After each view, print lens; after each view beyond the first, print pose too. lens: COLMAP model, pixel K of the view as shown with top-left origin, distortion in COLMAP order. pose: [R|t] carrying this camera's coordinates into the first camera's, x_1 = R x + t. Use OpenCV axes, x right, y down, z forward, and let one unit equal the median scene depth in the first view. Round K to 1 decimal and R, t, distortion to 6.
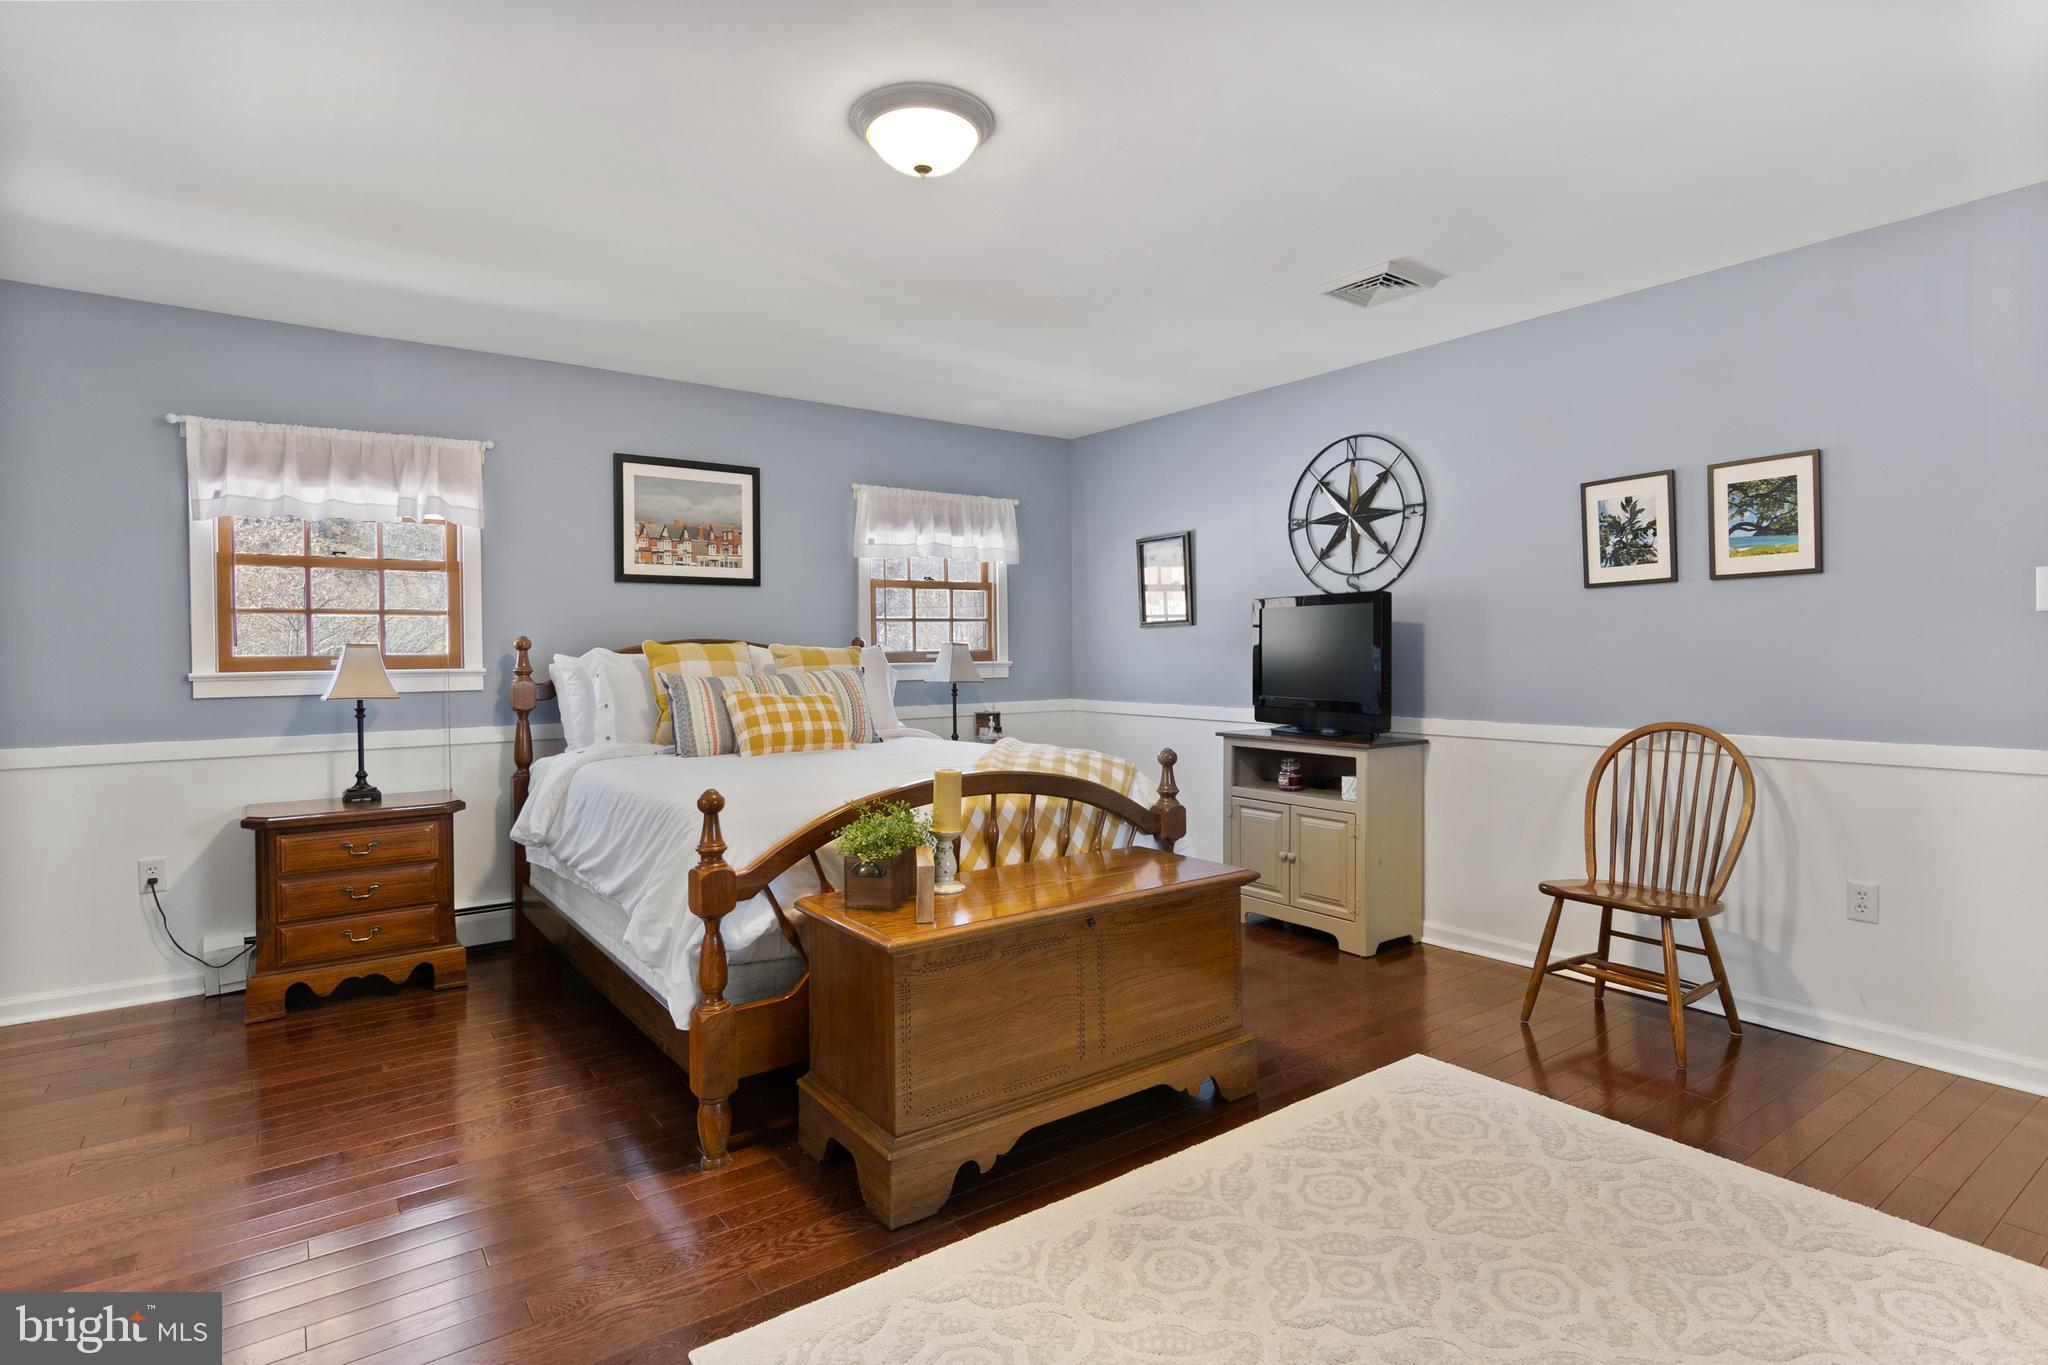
lens RADIAL K [[1045.2, 0, 1044.3], [0, 1045.2, 673.1], [0, 0, 1]] dist [-0.005062, 0.007089]
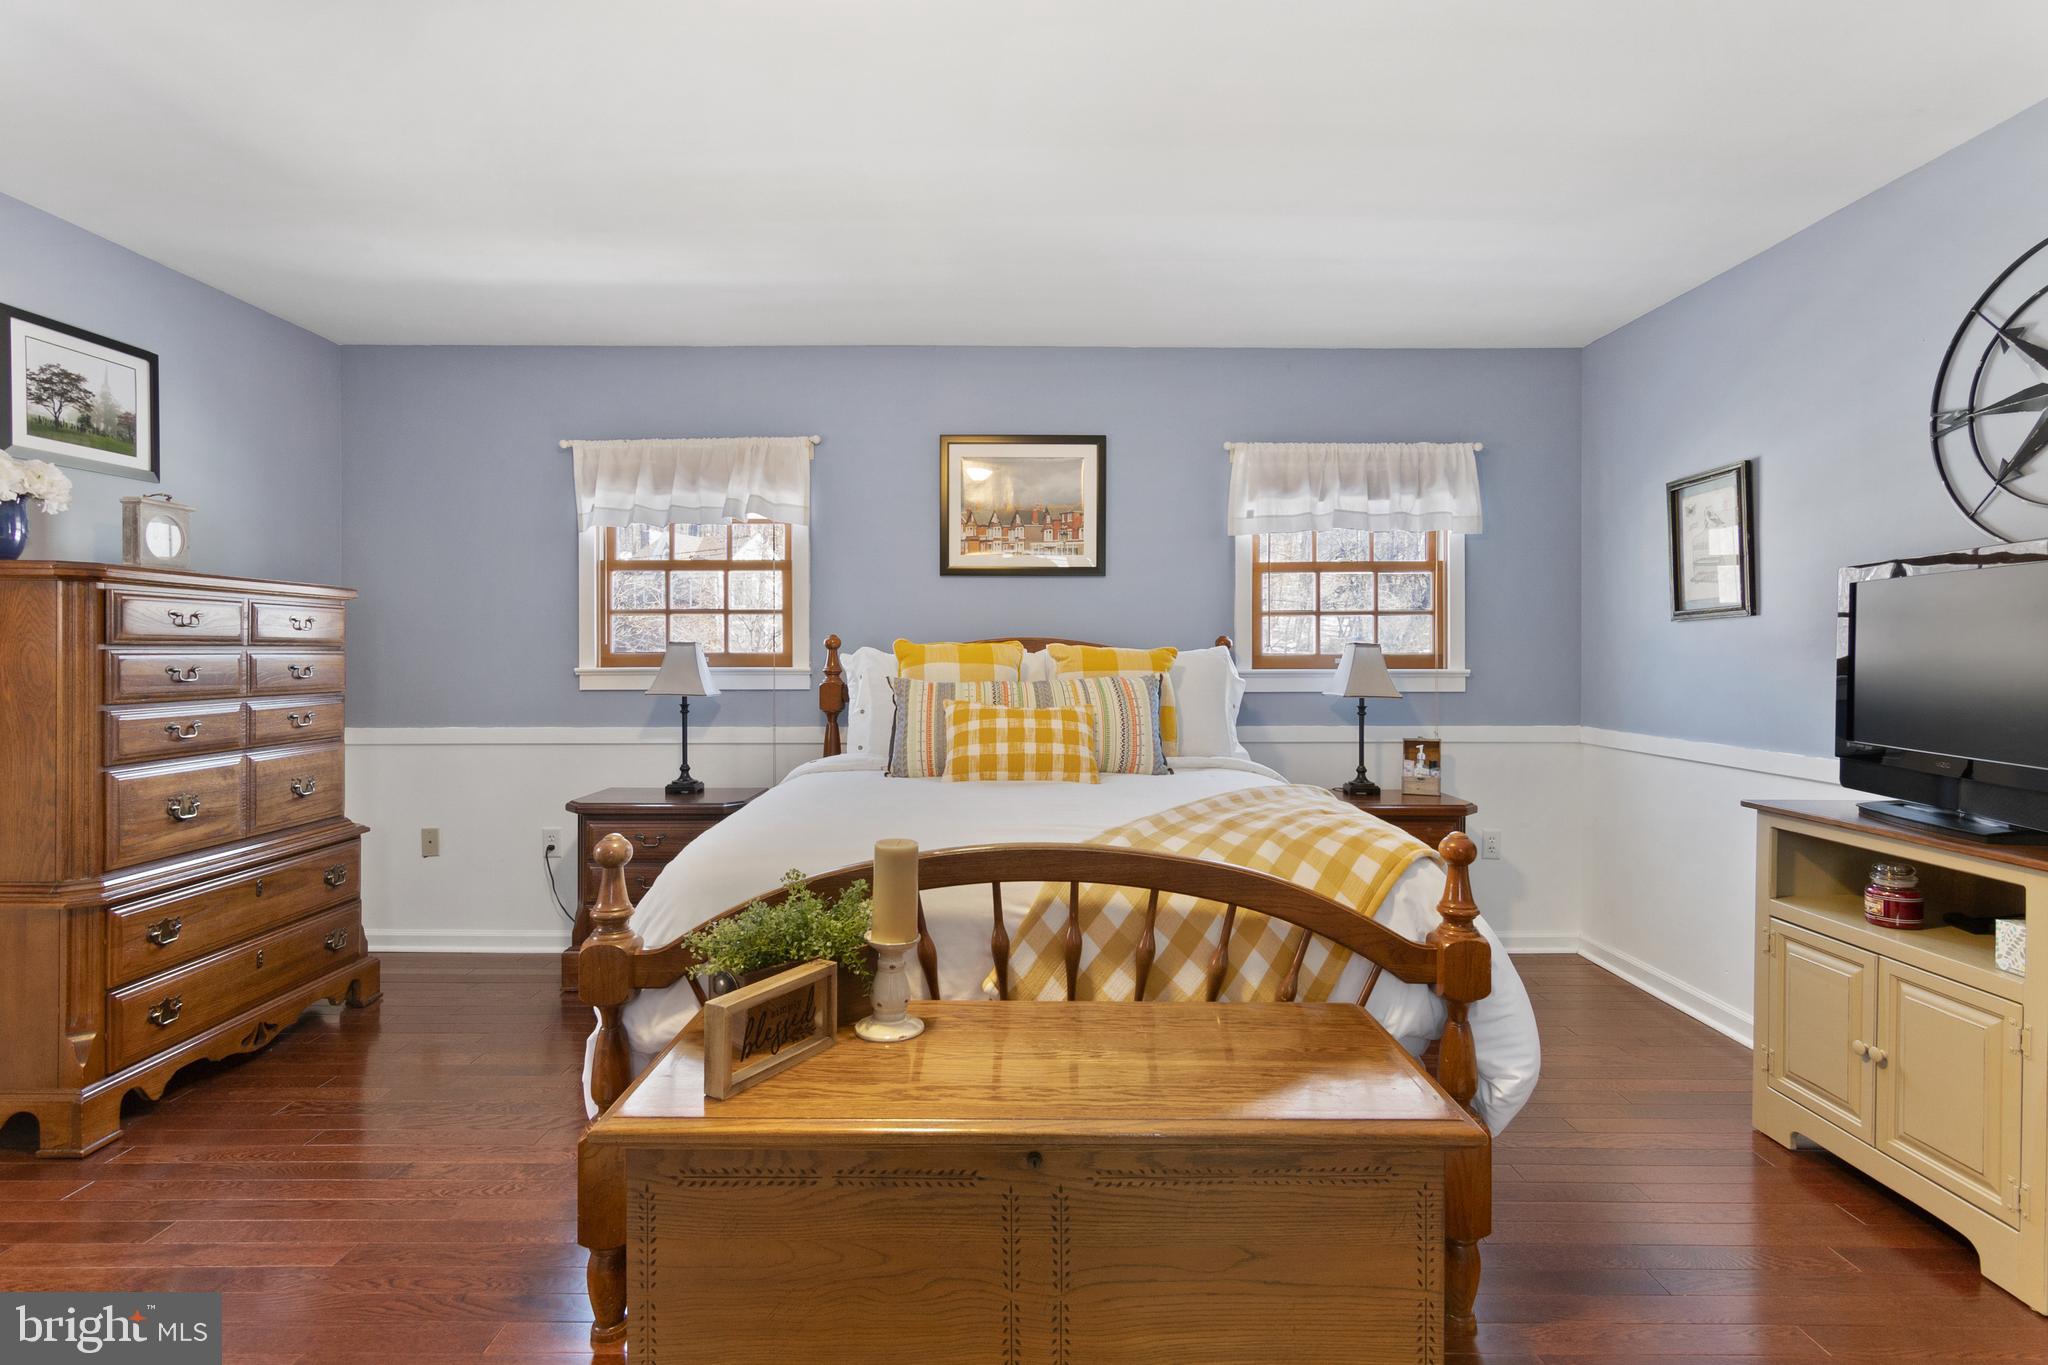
lens RADIAL K [[1045.2, 0, 1012.2], [0, 1045.2, 672.5], [0, 0, 1]] dist [-0.005062, 0.007089]
pose [[0.796587, 0.020057, -0.604191, 0.204384], [-0.020915, 0.999766, 0.005614, -0.009199], [0.604162, 0.008165, 0.796820, 0.321851]]
